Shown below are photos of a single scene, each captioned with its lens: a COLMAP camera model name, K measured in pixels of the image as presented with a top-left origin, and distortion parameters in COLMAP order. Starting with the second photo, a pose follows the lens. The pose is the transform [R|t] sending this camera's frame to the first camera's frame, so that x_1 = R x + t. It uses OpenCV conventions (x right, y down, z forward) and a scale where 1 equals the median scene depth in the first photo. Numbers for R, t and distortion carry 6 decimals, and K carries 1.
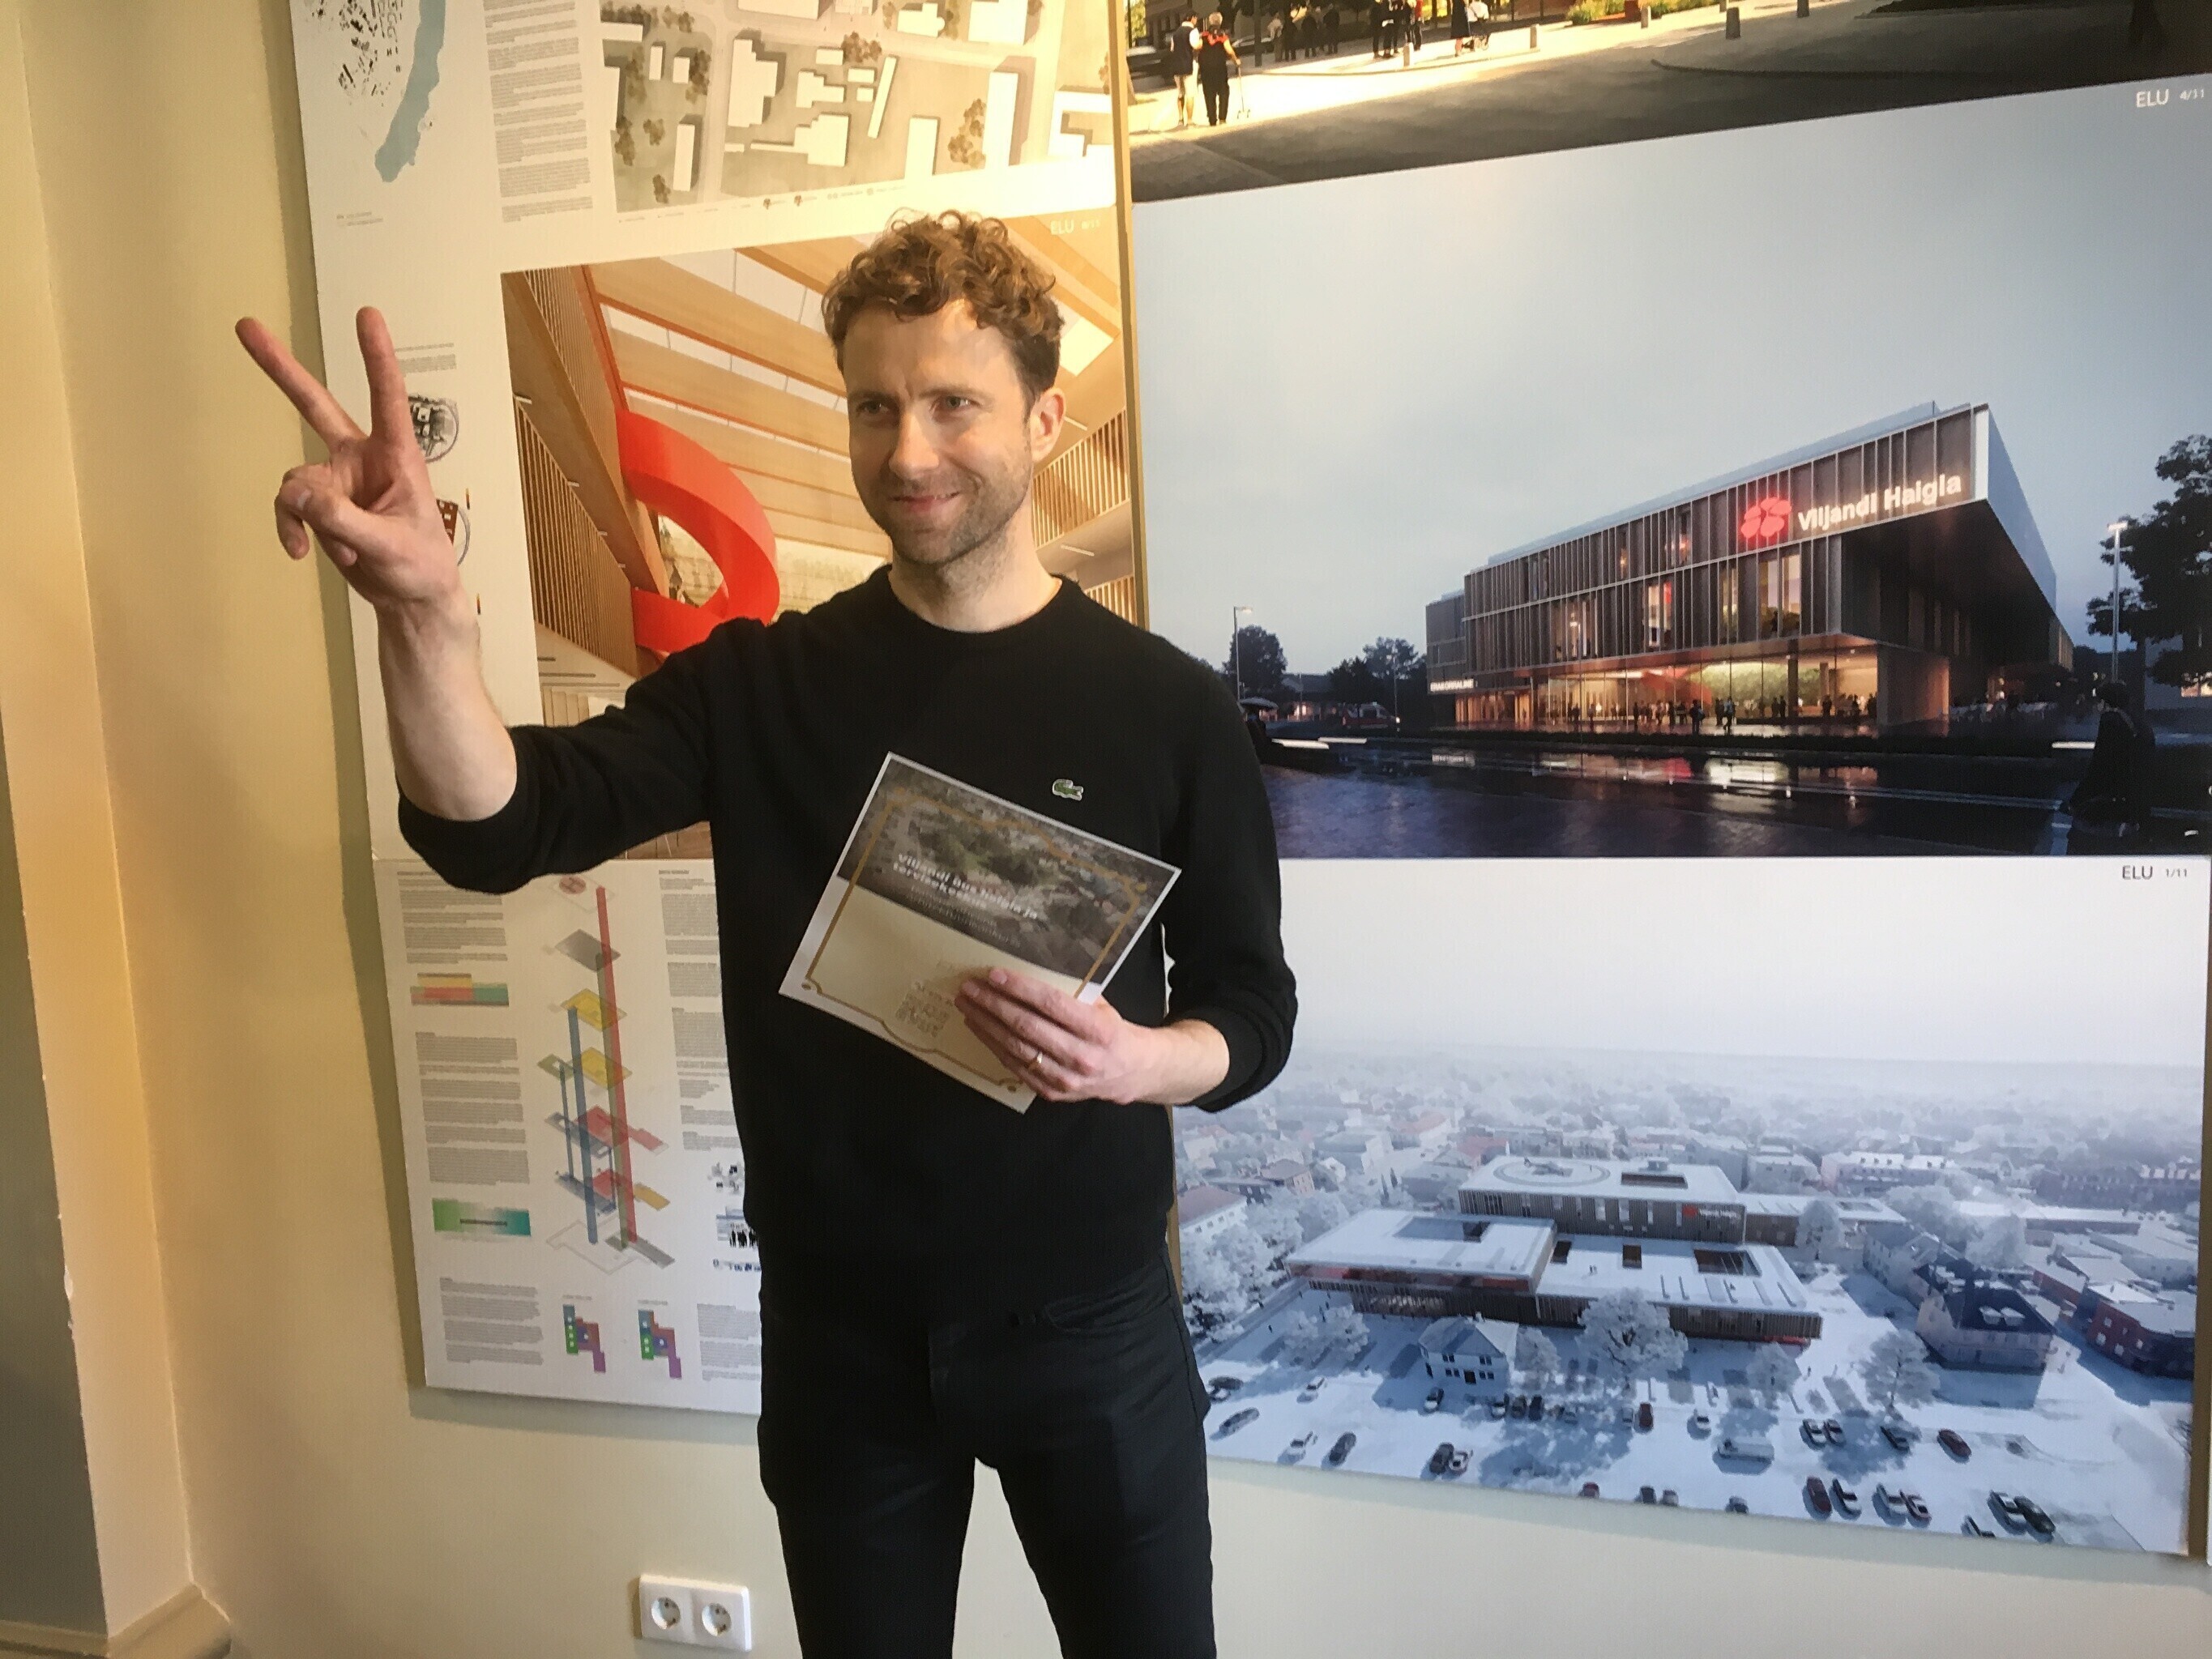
lens RADIAL K [[1870.5, 0, 1107.8], [0, 1870.5, 818.5], [0, 0, 1]] dist [0.088929, -0.116797]
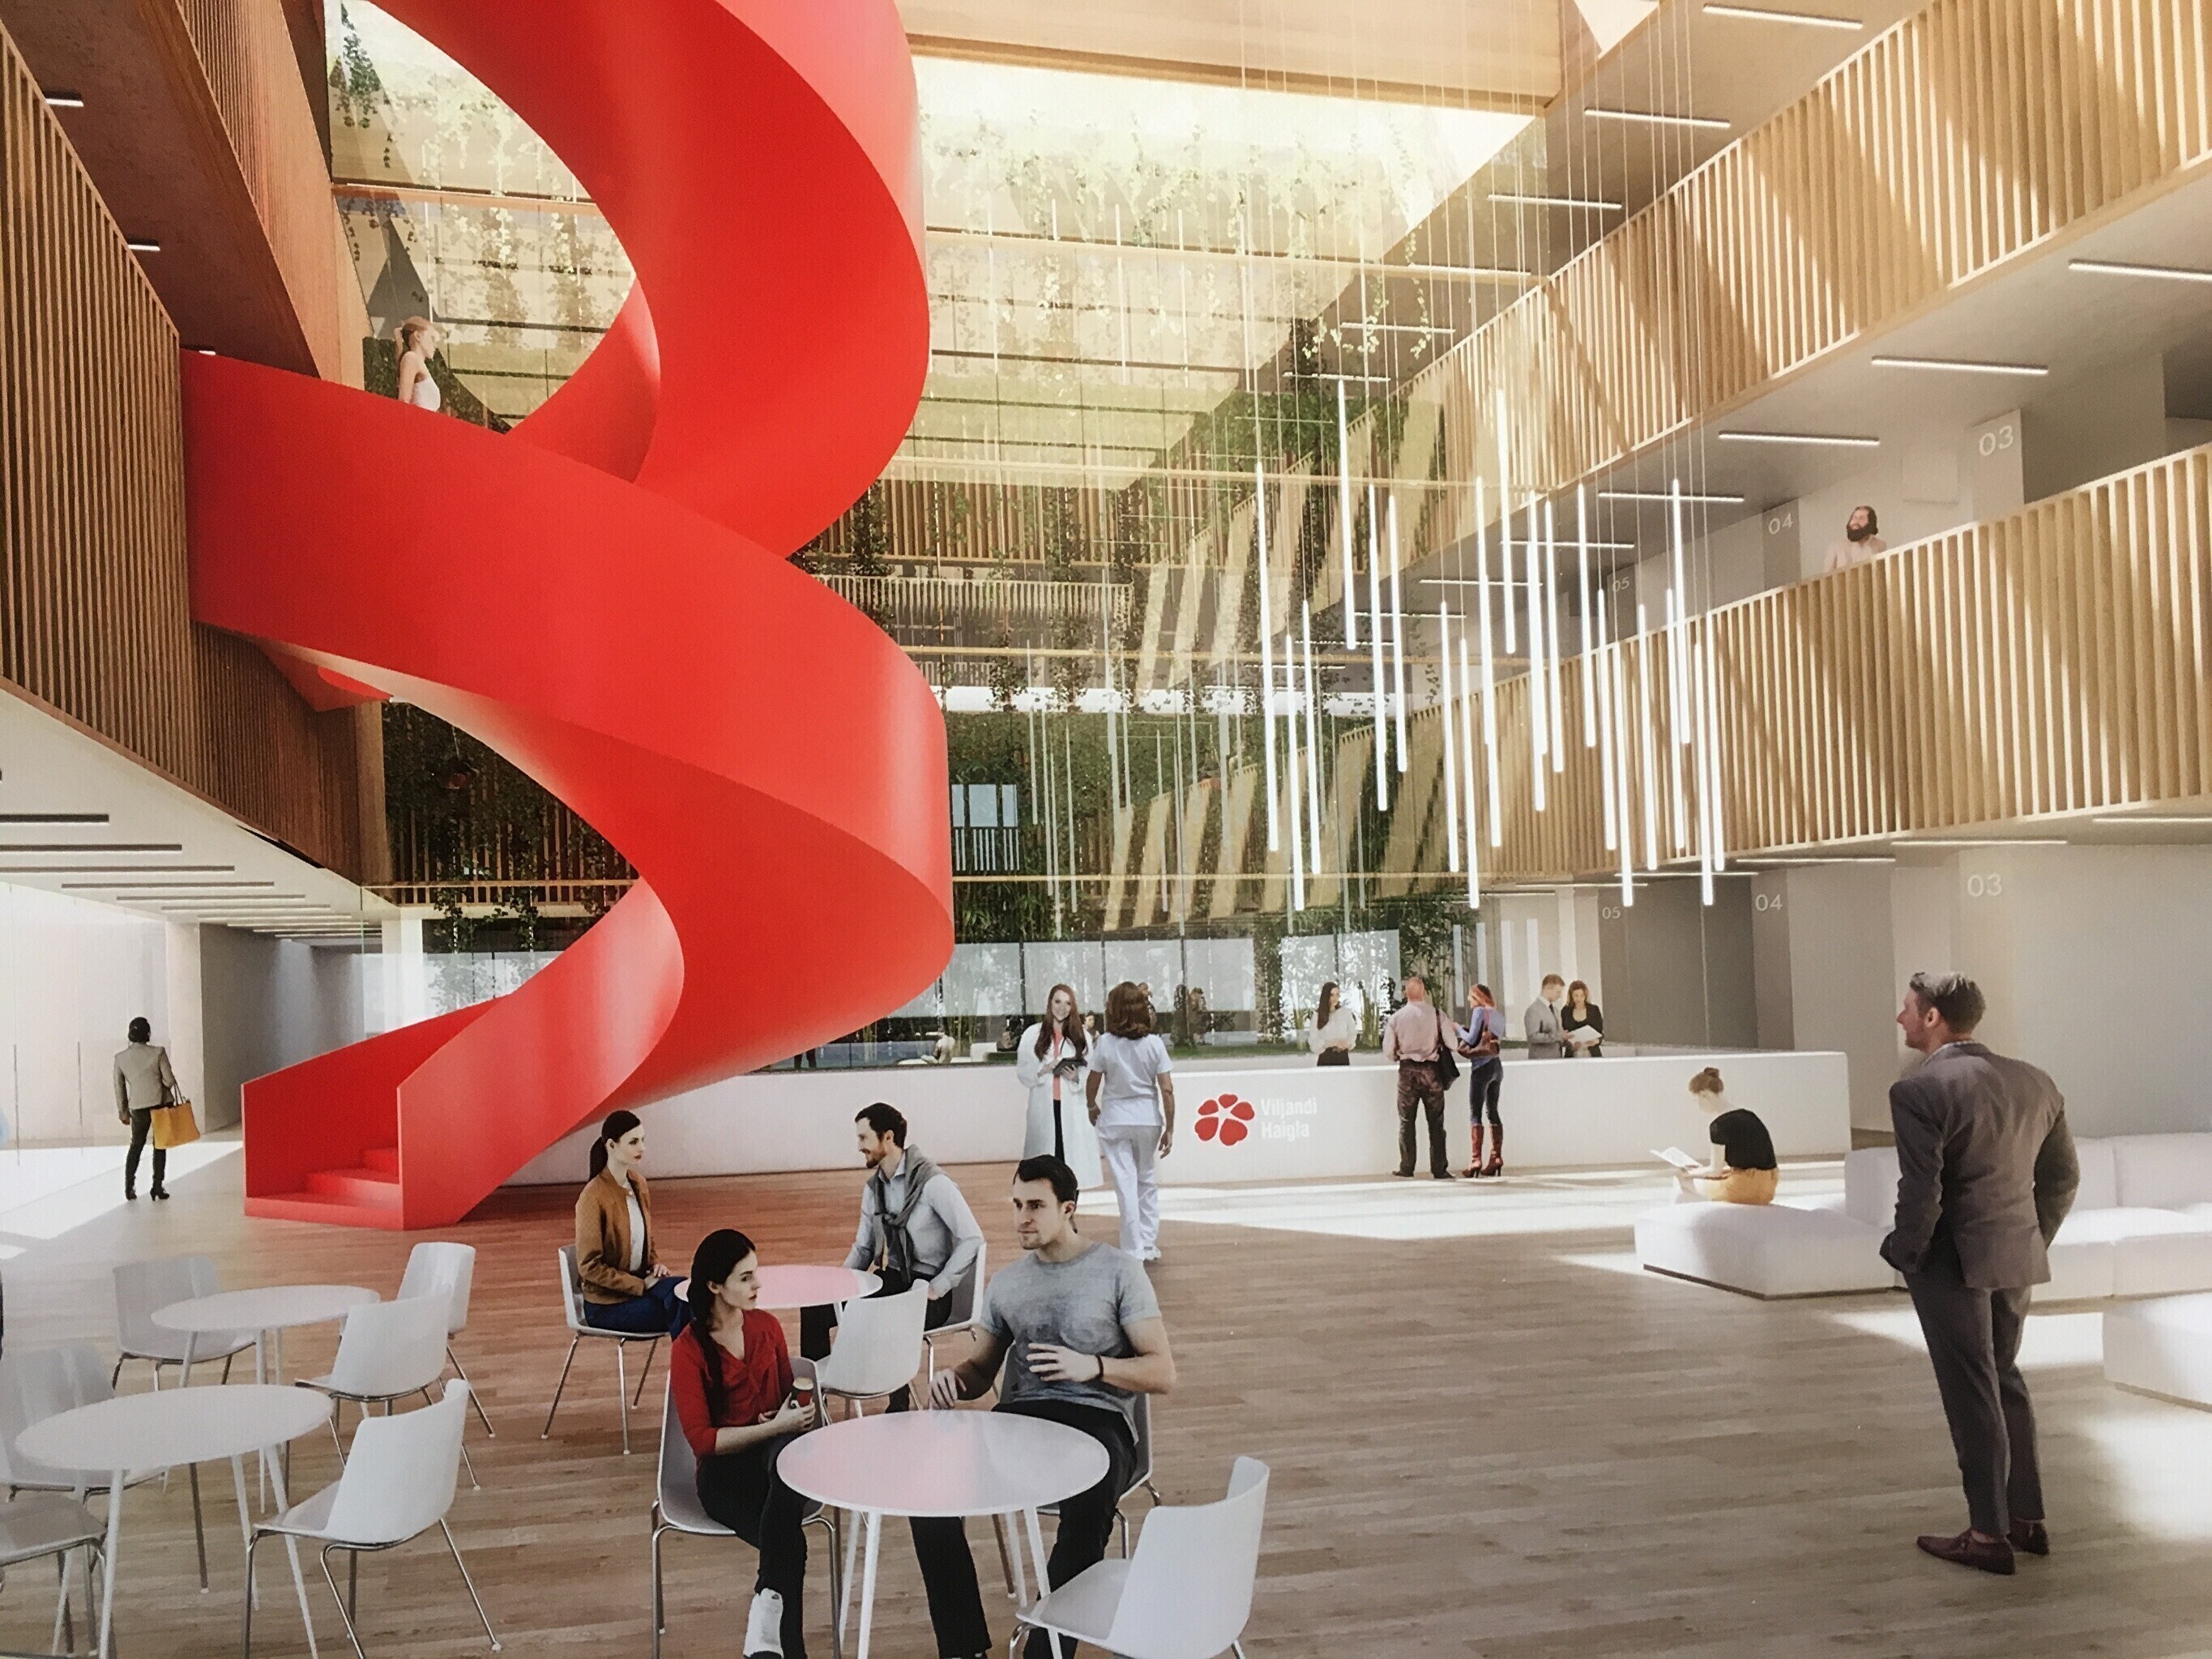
lens RADIAL K [[1870.5, 0, 1110.3], [0, 1870.5, 832.8], [0, 0, 1]] dist [0.088929, -0.116797]
pose [[0.997732, 0.010991, 0.066407, -0.187664], [-0.002652, 0.992231, -0.124380, -0.050005], [-0.067258, 0.123922, 0.990010, 0.904949]]
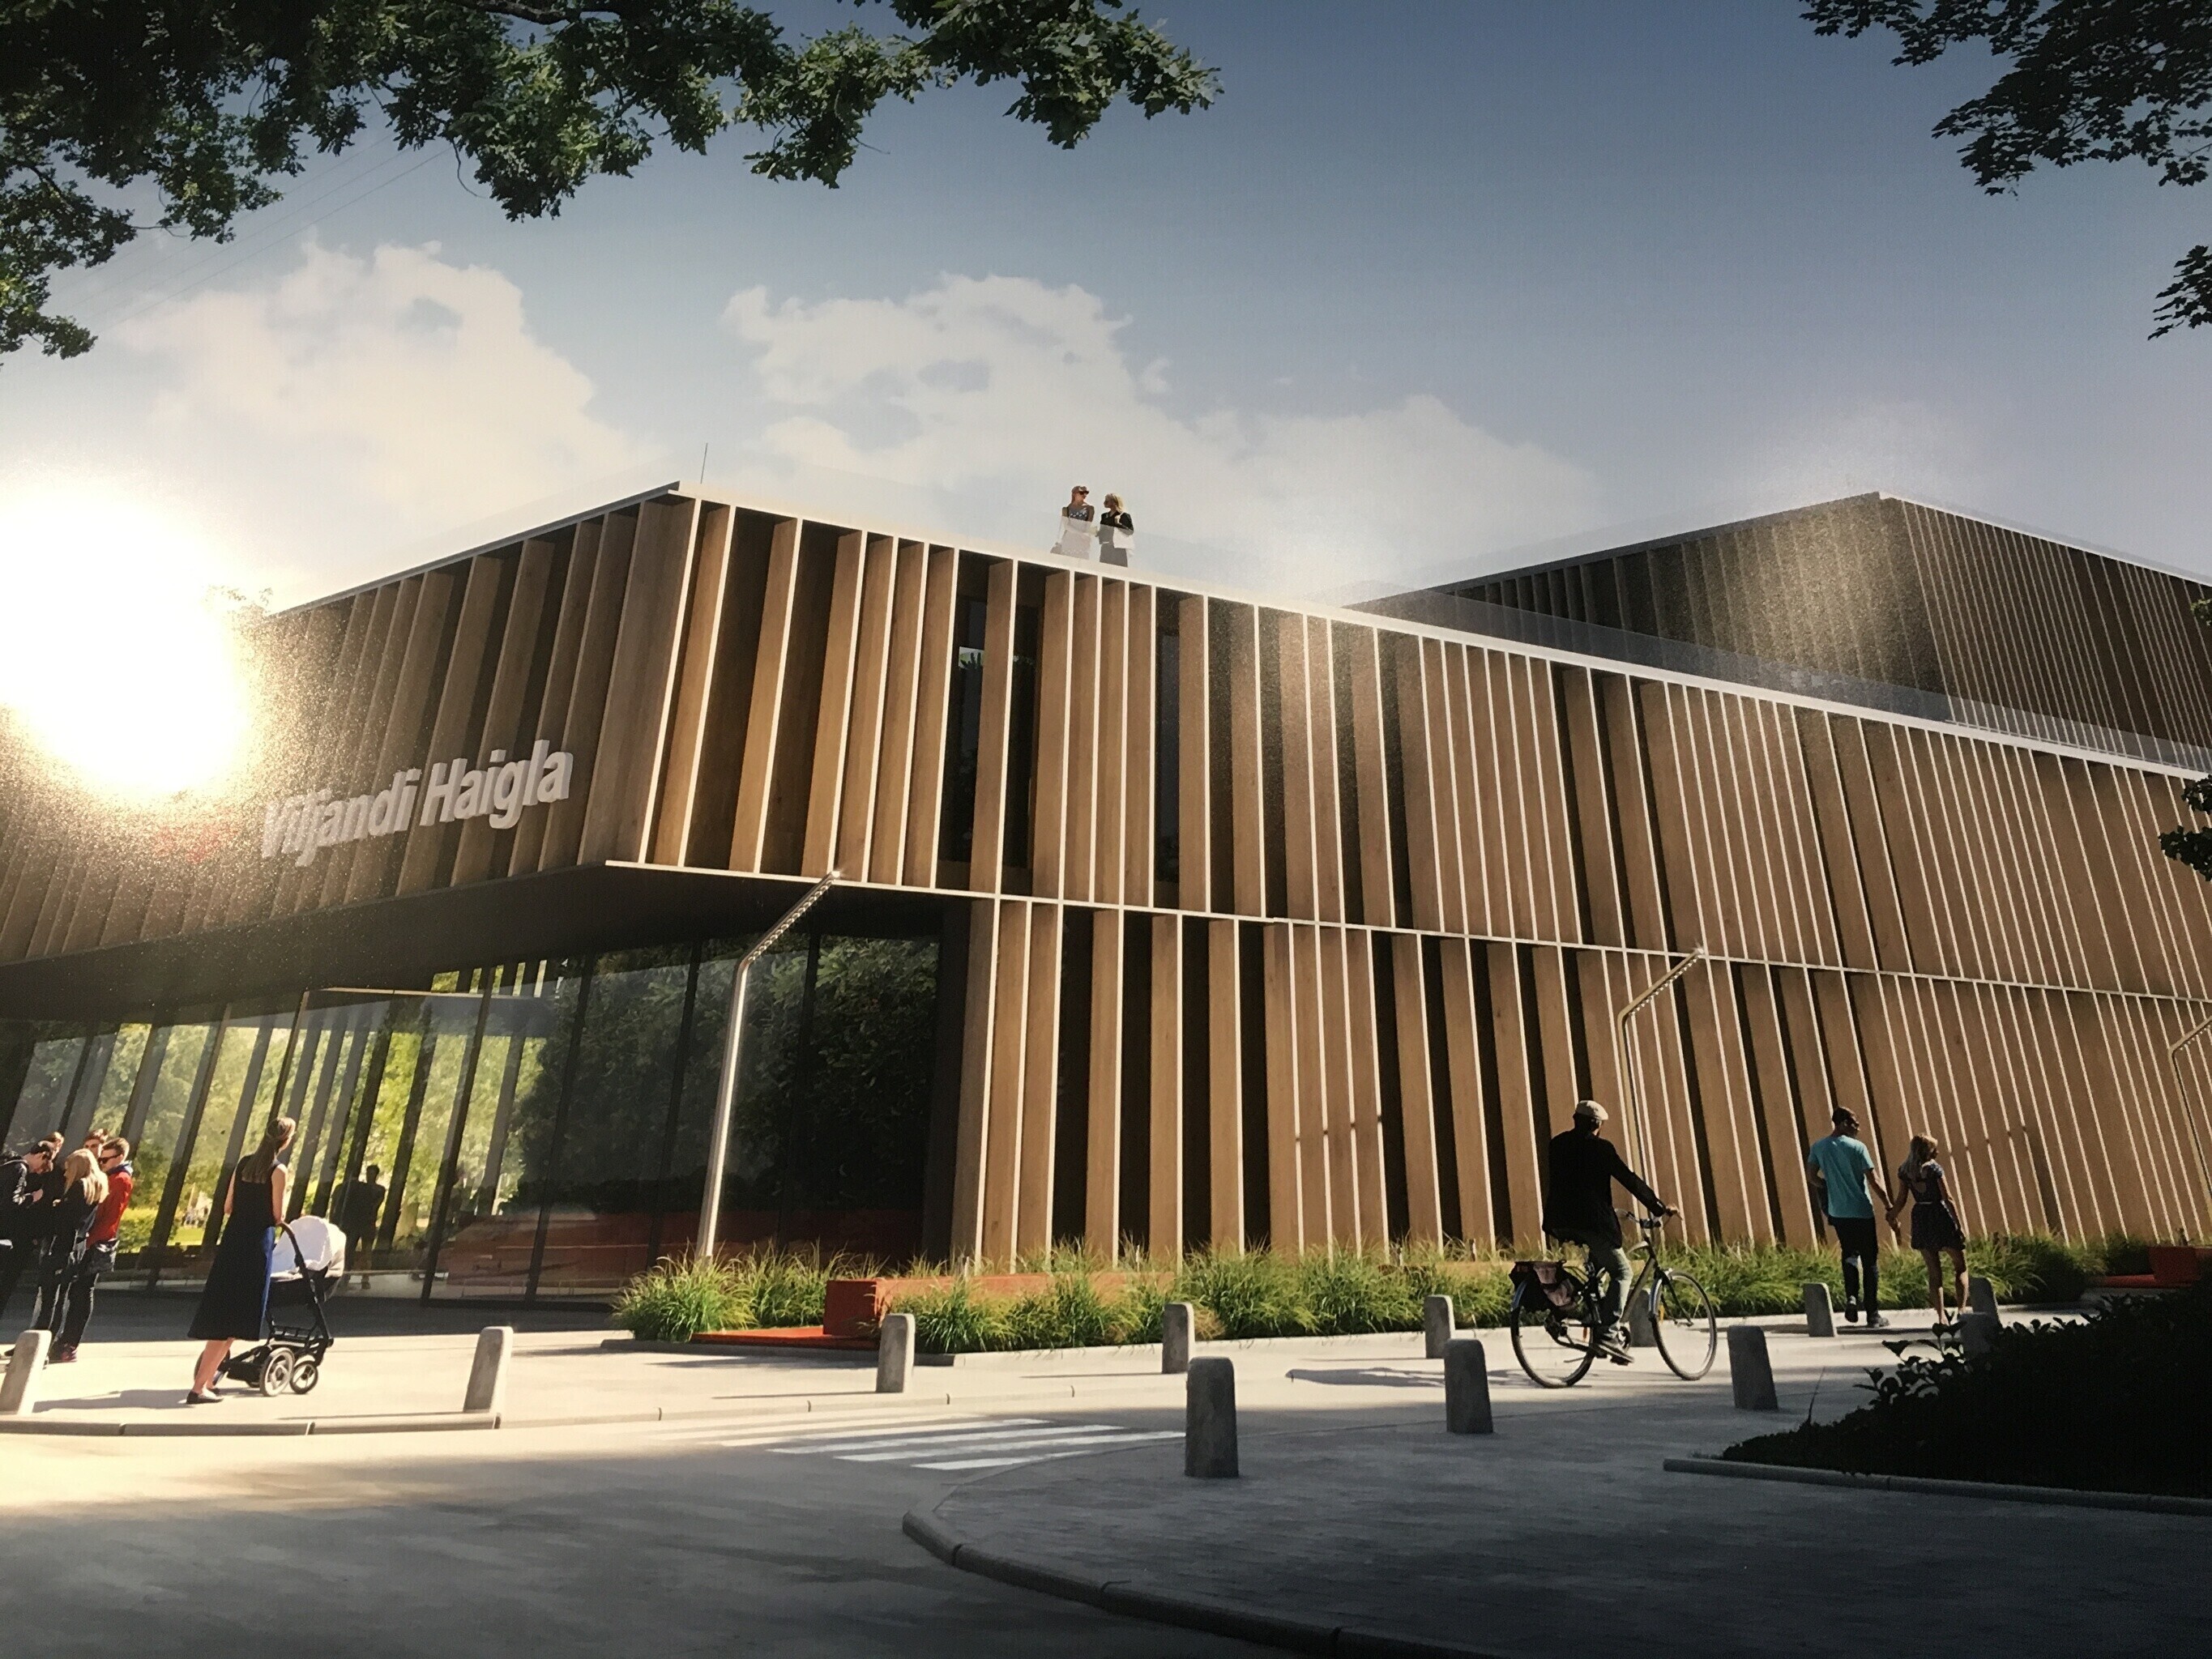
lens RADIAL K [[1870.5, 0, 1110.3], [0, 1870.5, 818.1], [0, 0, 1]] dist [0.088929, -0.116797]
pose [[0.971095, 0.169061, 0.168502, 0.237736], [-0.037026, 0.804082, -0.593364, -0.304937], [-0.235804, 0.569974, 0.787100, 0.693820]]
